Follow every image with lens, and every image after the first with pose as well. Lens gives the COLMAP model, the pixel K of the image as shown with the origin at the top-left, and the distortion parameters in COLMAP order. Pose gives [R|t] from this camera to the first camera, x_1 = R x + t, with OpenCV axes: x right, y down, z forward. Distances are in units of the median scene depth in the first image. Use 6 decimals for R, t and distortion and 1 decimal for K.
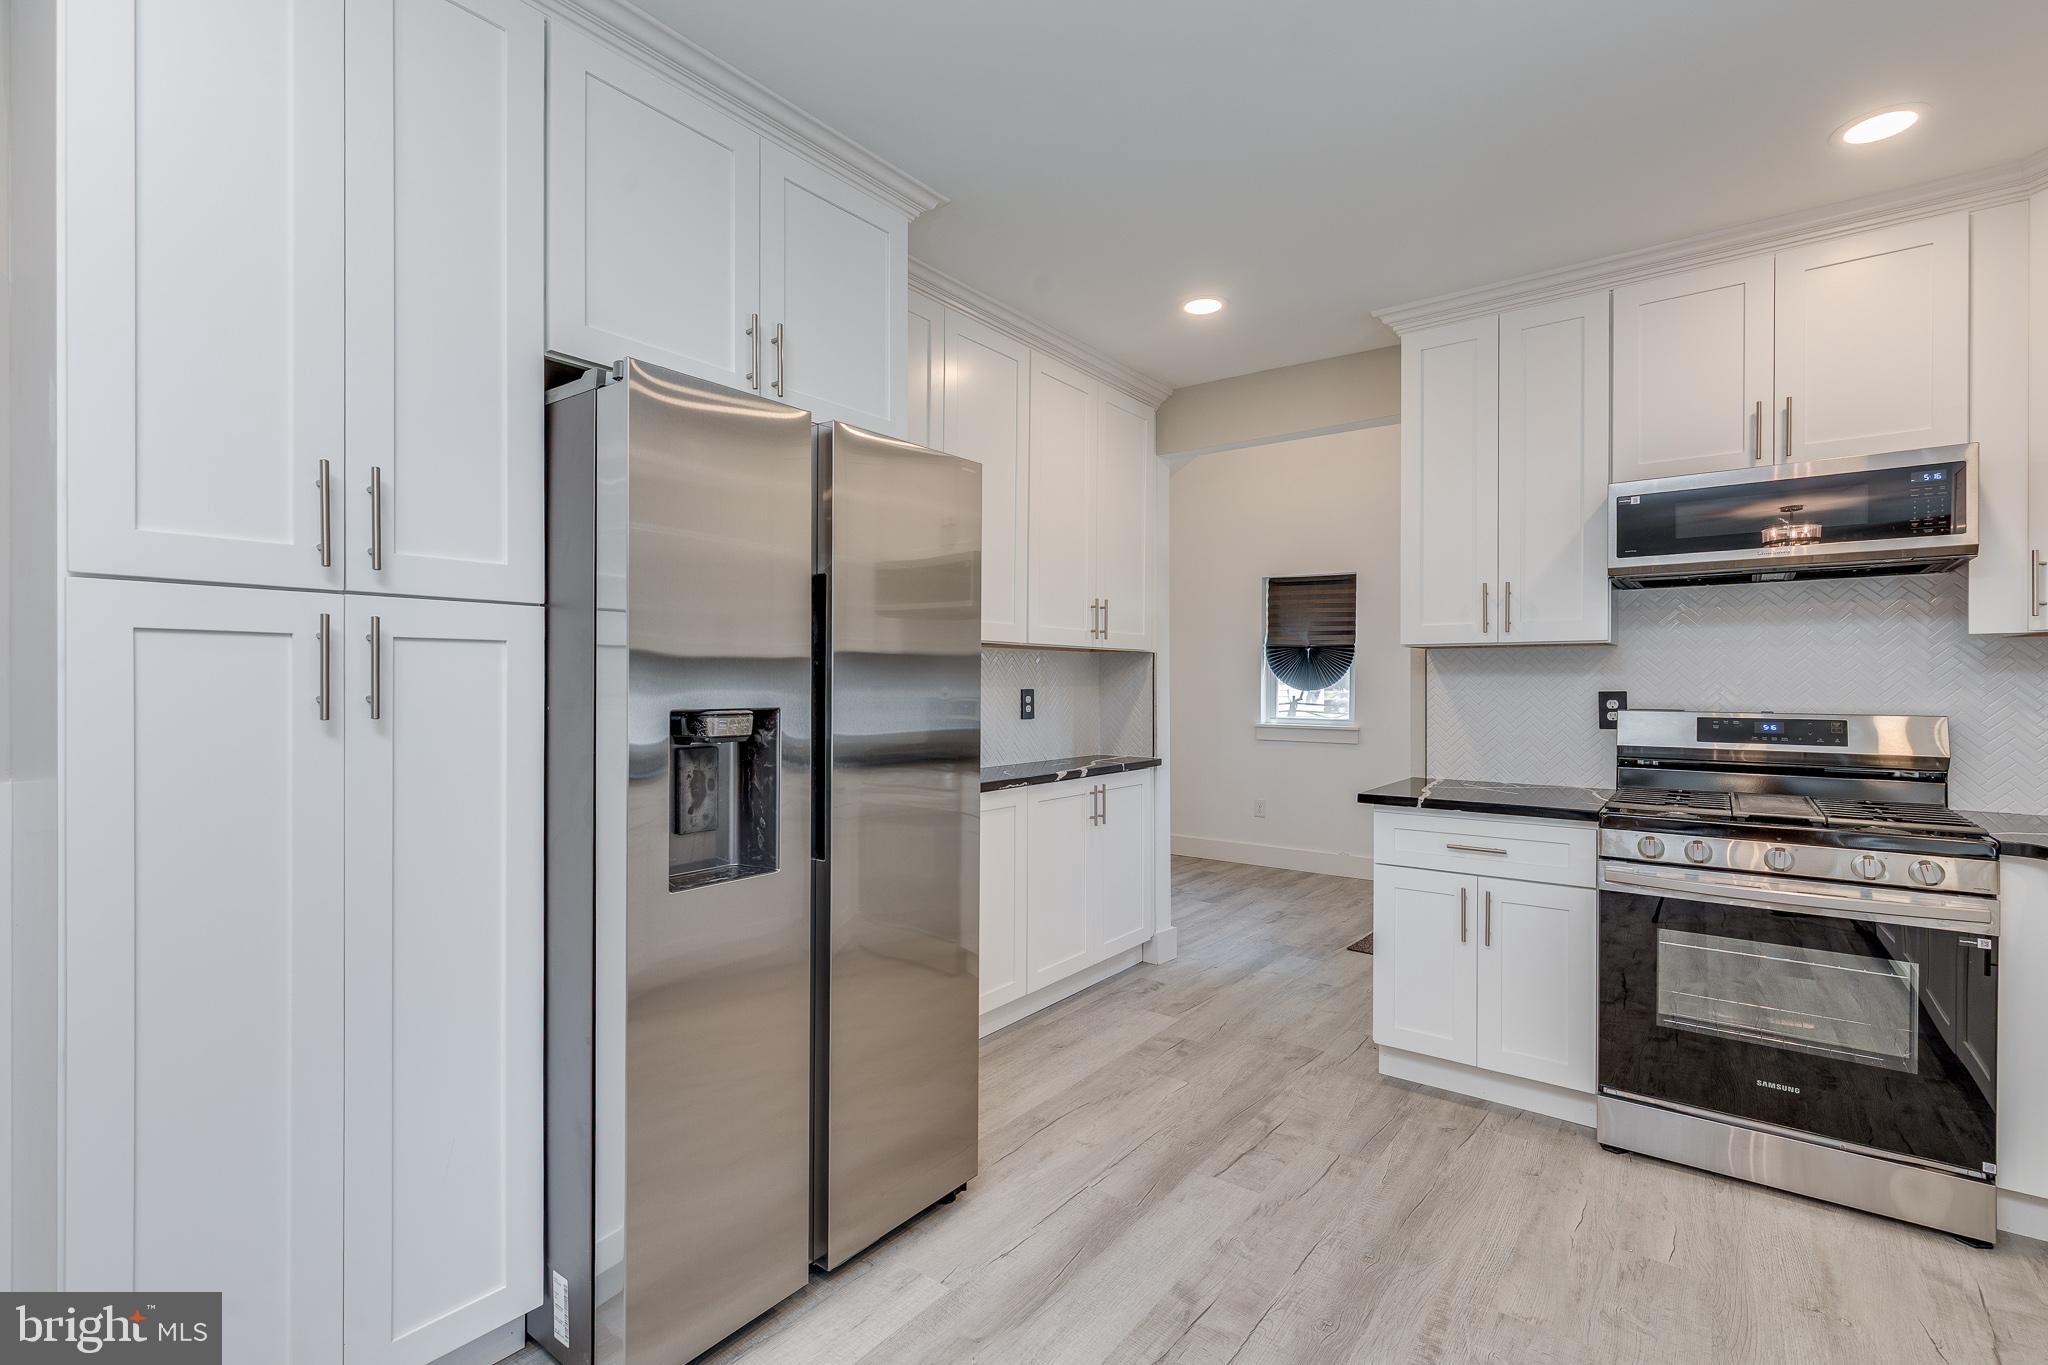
lens RADIAL K [[927.5, 0, 1024.0], [0, 927.5, 682.5], [0, 0, 1]] dist [0.002958, 0.000216]
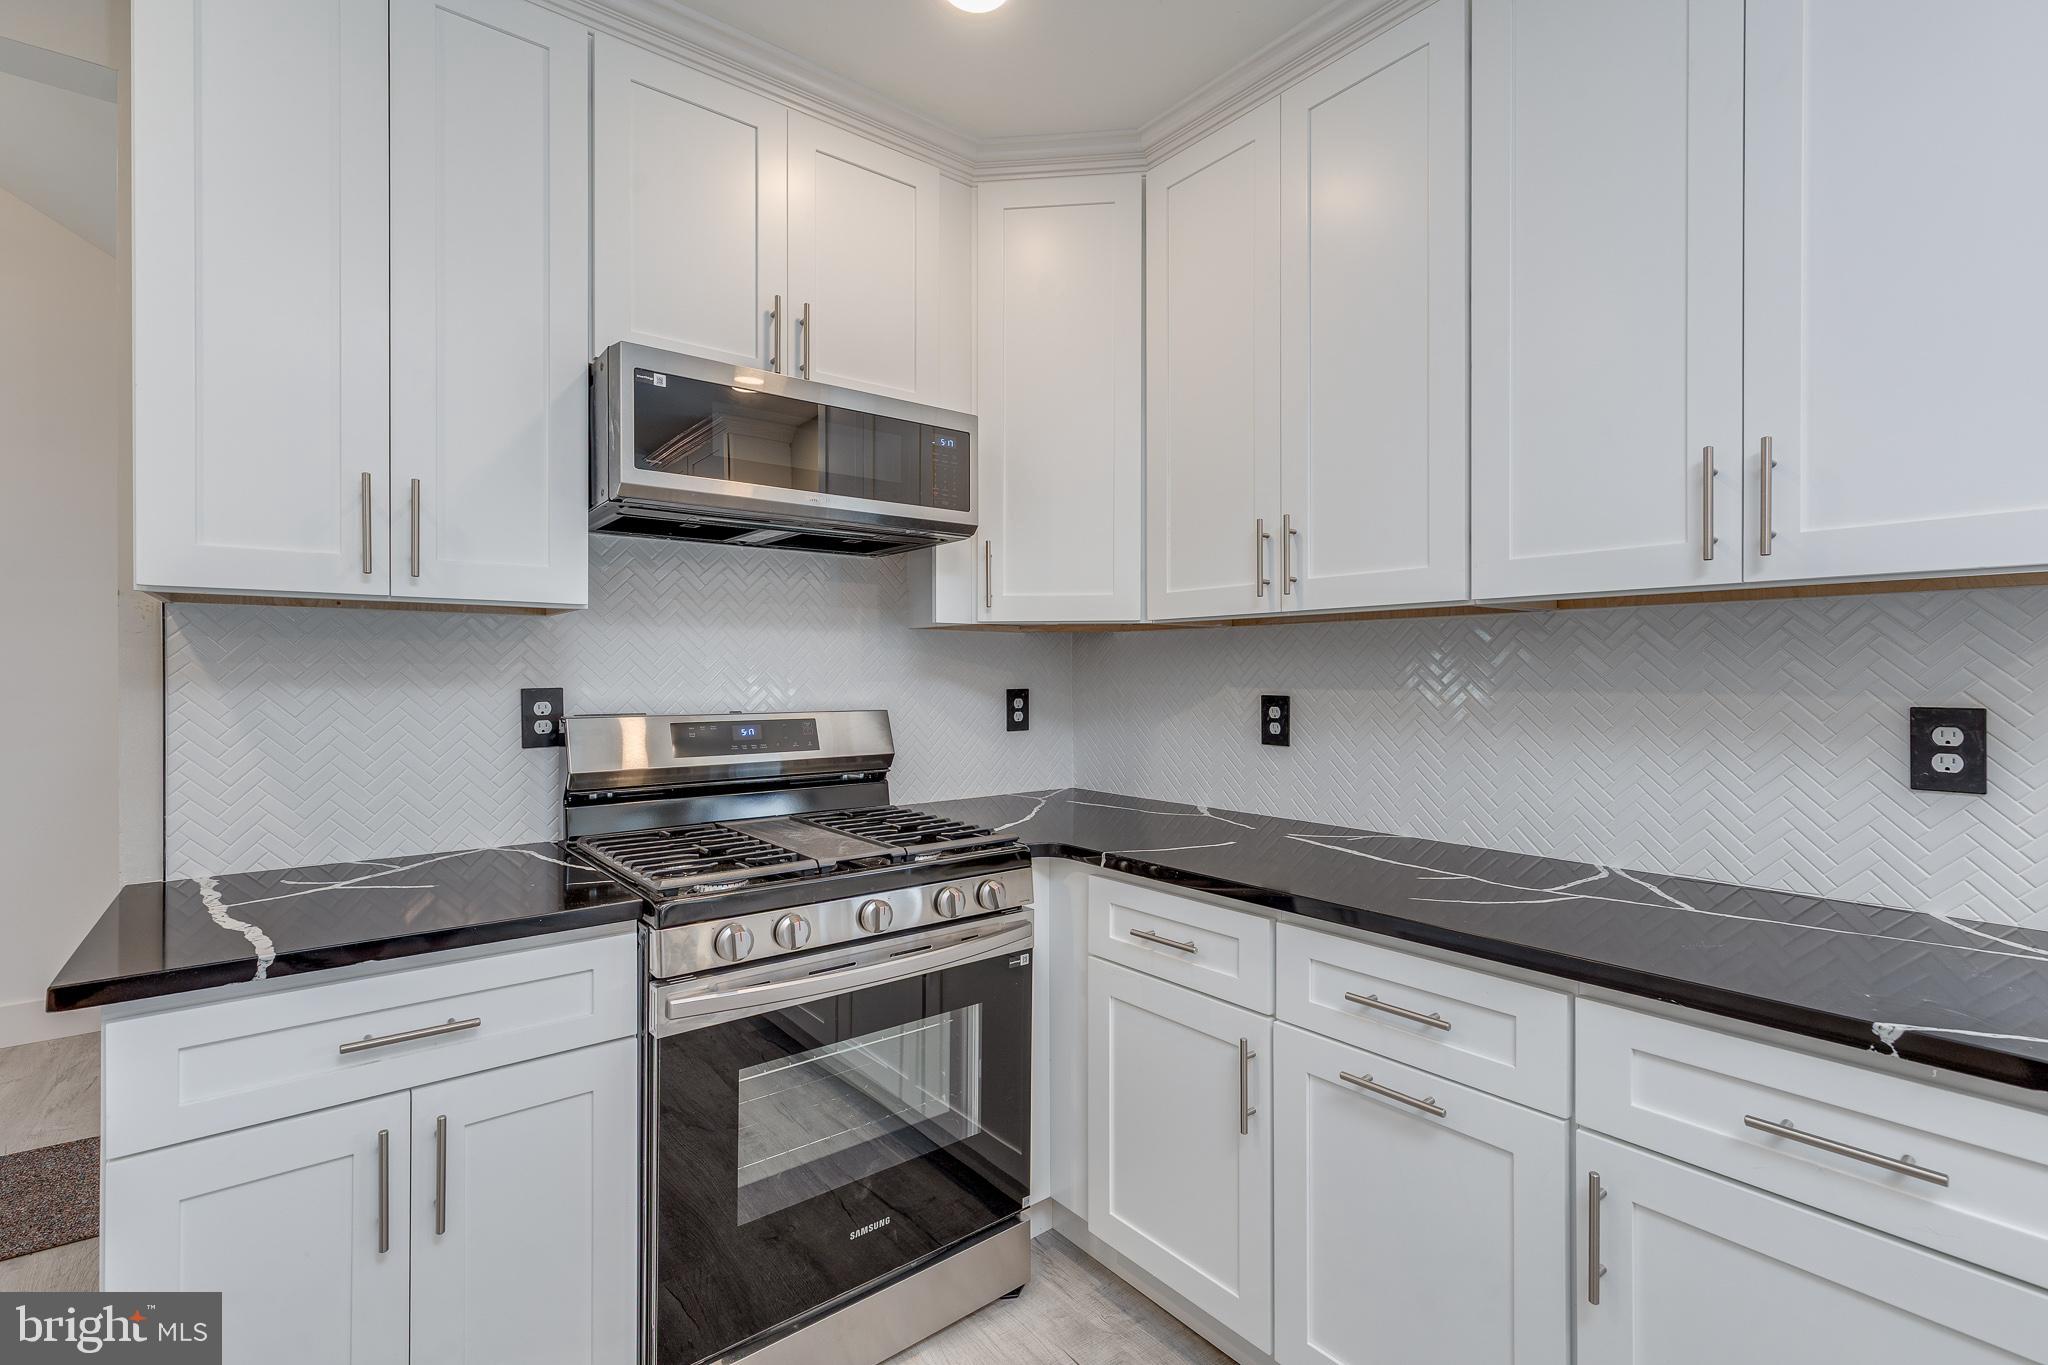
lens RADIAL K [[922.2, 0, 1021.6], [0, 922.2, 674.9], [0, 0, 1]] dist [0.002590, 0.000303]
pose [[0.246742, -0.003526, 0.969075, 0.121419], [0.000480, 0.999994, 0.003516, -0.002056], [-0.969081, -0.000402, 0.246742, 0.618513]]
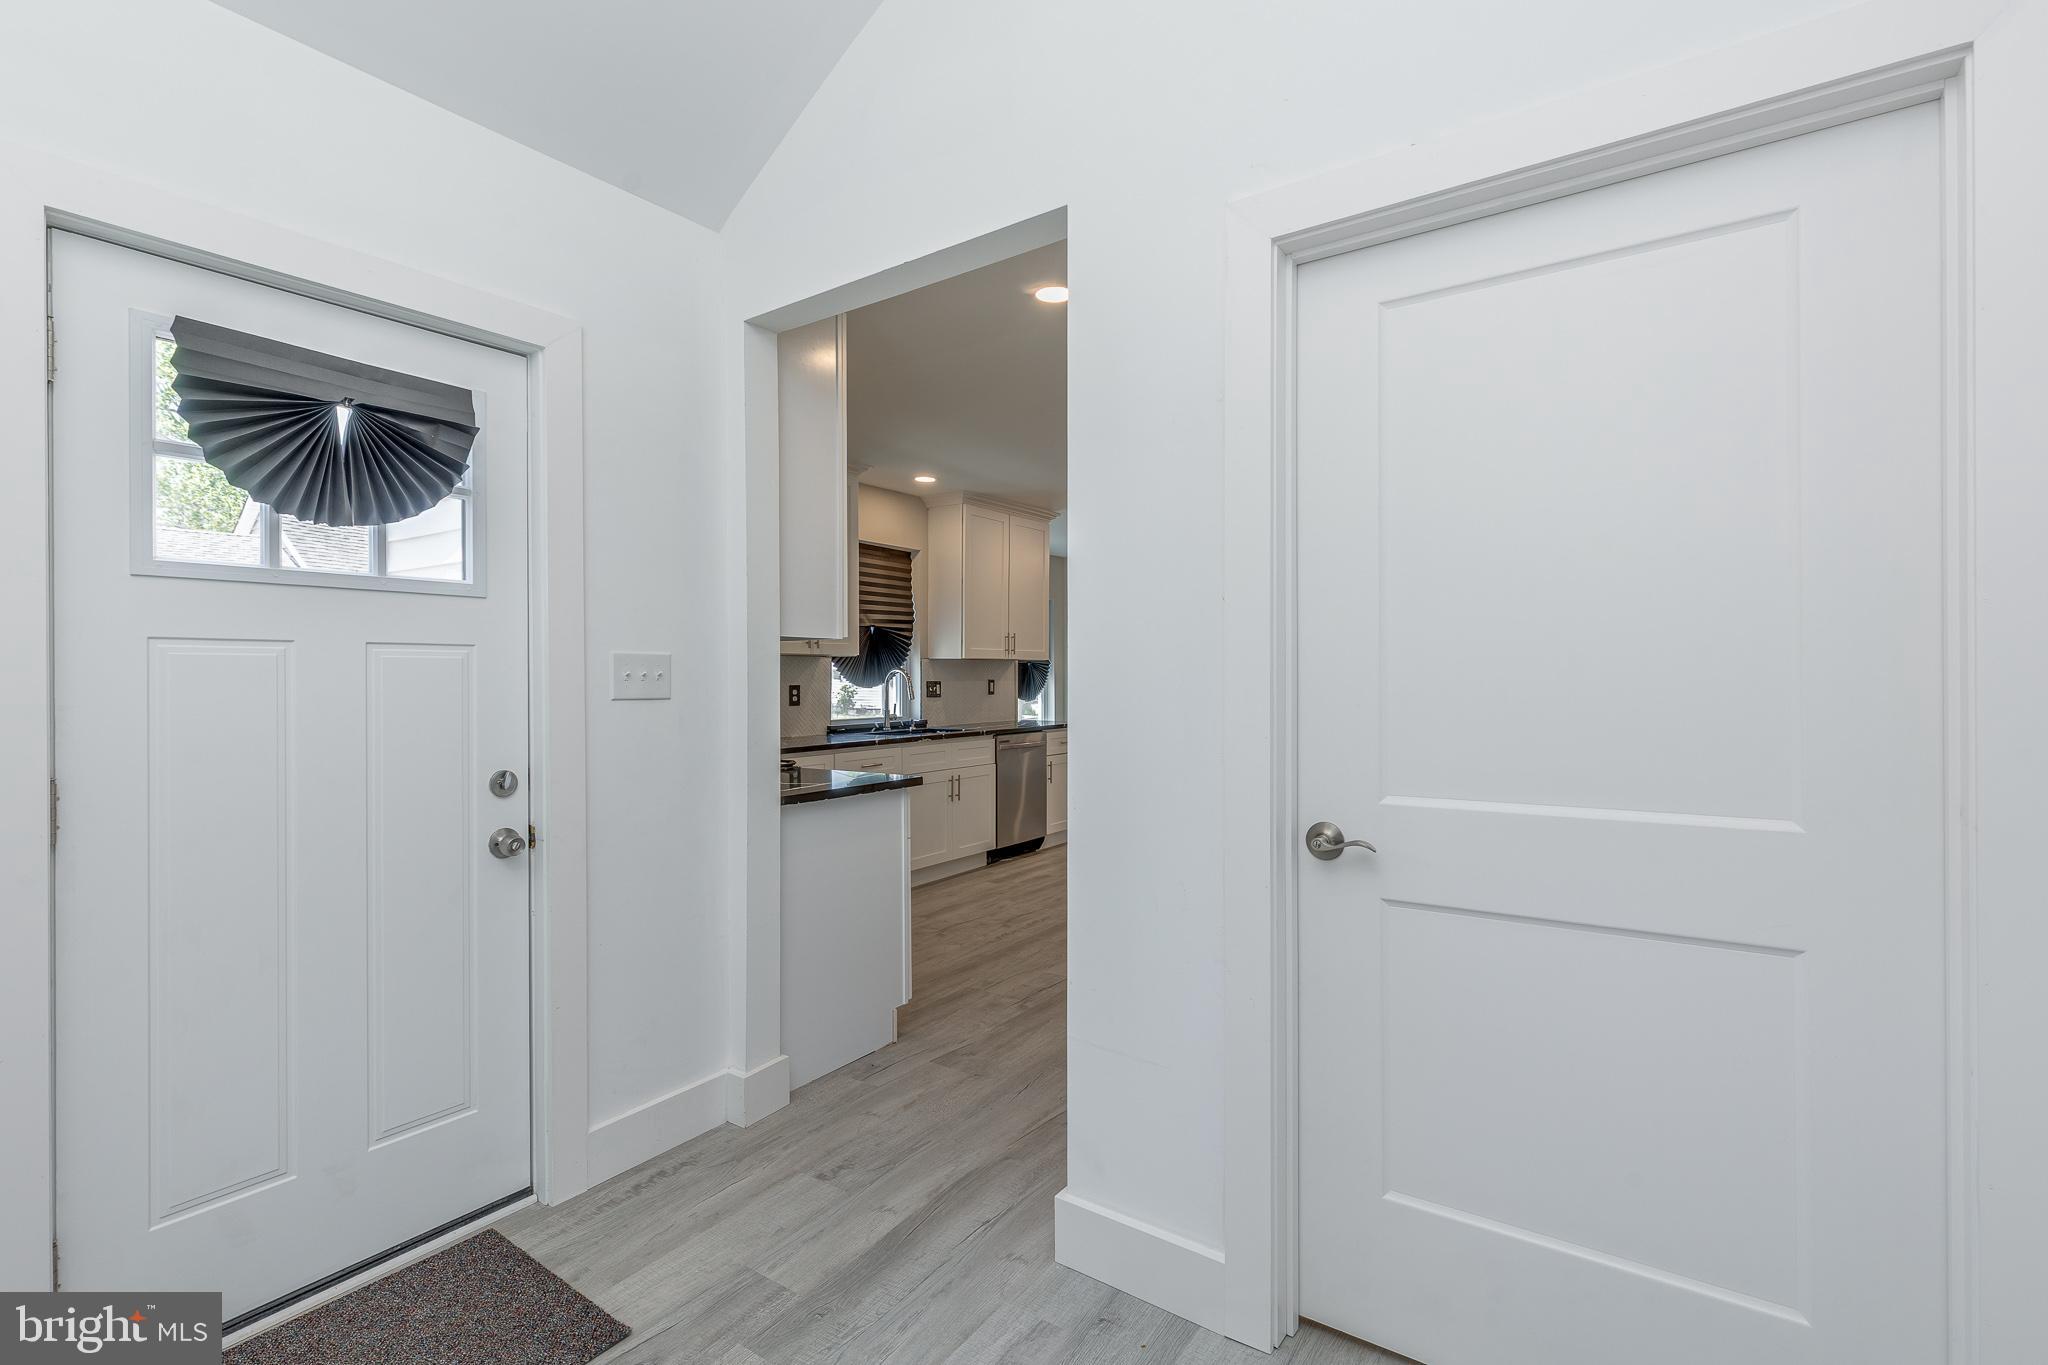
lens RADIAL K [[922.2, 0, 1021.6], [0, 922.2, 674.9], [0, 0, 1]] dist [0.002590, 0.000303]
pose [[-0.999135, 0.001954, -0.041532, 0.324256], [0.001970, 0.999998, -0.000346, -0.003286], [0.041531, -0.000427, -0.999137, 2.378276]]
